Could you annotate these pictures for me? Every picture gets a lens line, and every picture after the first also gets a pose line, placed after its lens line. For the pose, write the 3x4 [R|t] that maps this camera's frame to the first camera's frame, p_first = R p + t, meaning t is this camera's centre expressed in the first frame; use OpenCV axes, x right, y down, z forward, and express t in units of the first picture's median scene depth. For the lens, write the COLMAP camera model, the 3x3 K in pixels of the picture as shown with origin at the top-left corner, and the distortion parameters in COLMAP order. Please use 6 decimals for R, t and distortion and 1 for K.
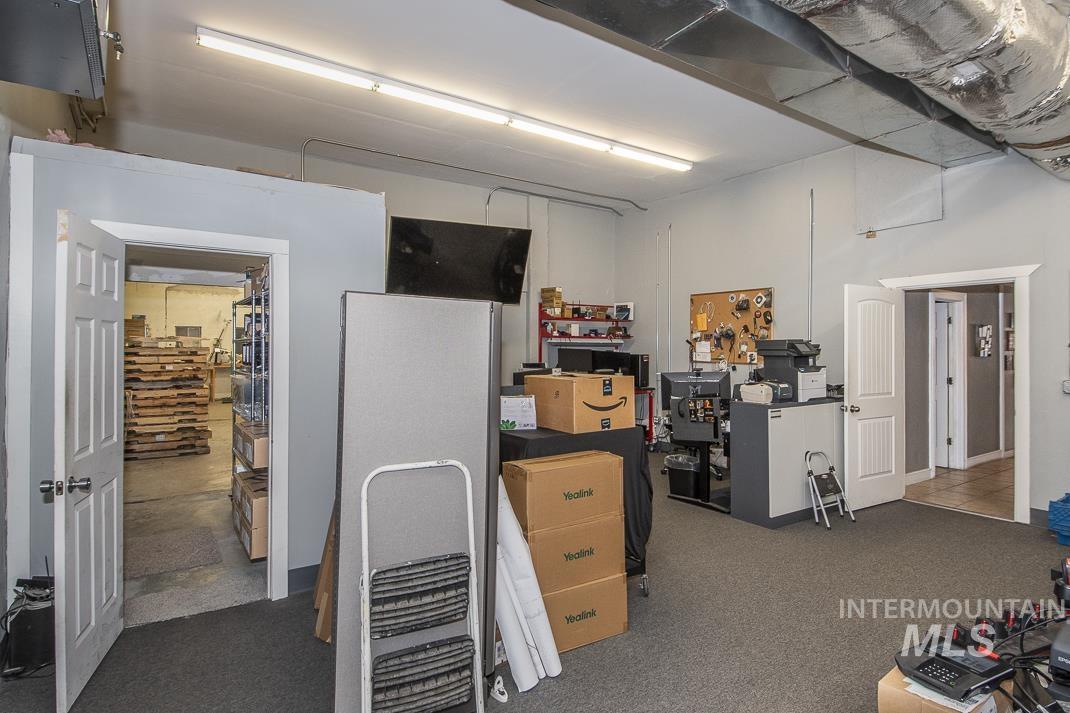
lens RADIAL K [[591.5, 0, 533.9], [0, 591.5, 349.6], [0, 0, 1]] dist [0.042453, -0.003613]
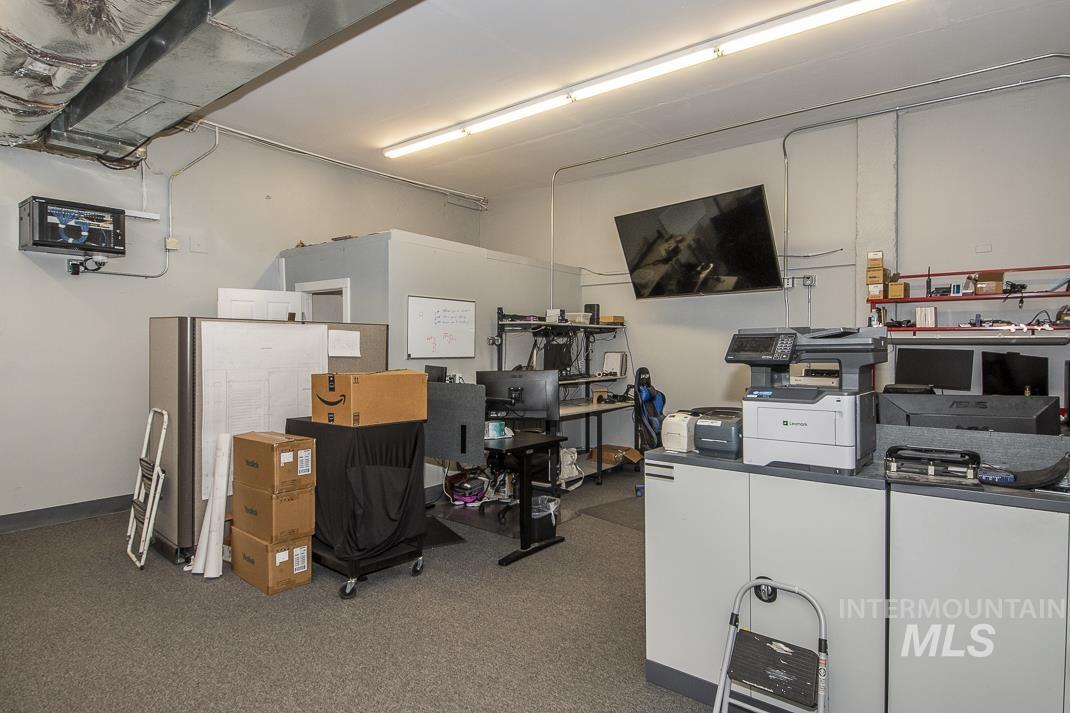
lens RADIAL K [[591.5, 0, 532.2], [0, 591.5, 353.2], [0, 0, 1]] dist [0.042453, -0.003613]
pose [[0.288275, 0.011079, -0.957483, 0.839502], [-0.005612, 0.999935, 0.009880, -0.001914], [0.957531, 0.002525, 0.288319, 0.701761]]
